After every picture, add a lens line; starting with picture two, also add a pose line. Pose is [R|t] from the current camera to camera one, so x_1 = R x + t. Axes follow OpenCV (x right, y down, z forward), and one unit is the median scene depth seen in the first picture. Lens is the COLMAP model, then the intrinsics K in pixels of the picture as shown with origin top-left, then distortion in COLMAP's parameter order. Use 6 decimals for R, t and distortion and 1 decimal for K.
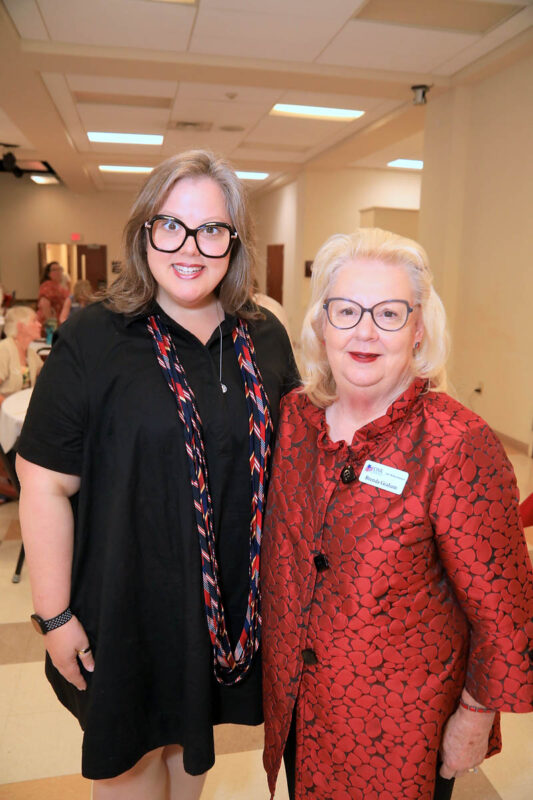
lens RADIAL K [[625.6, 0, 263.3], [0, 625.6, 400.0], [0, 0, 1]] dist [-0.036525, 0.003233]
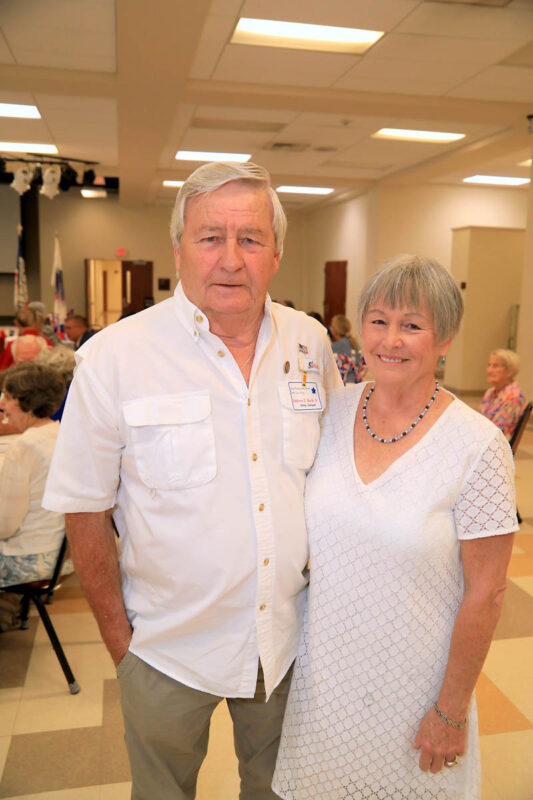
lens RADIAL K [[716.5, 0, 260.0], [0, 716.5, 385.0], [0, 0, 1]] dist [-0.040213, 0.094005]
pose [[0.999925, 0.001300, -0.012157, -0.117566], [-0.002144, 0.997568, -0.069674, 0.024288], [0.012037, 0.069694, 0.997496, -0.114116]]
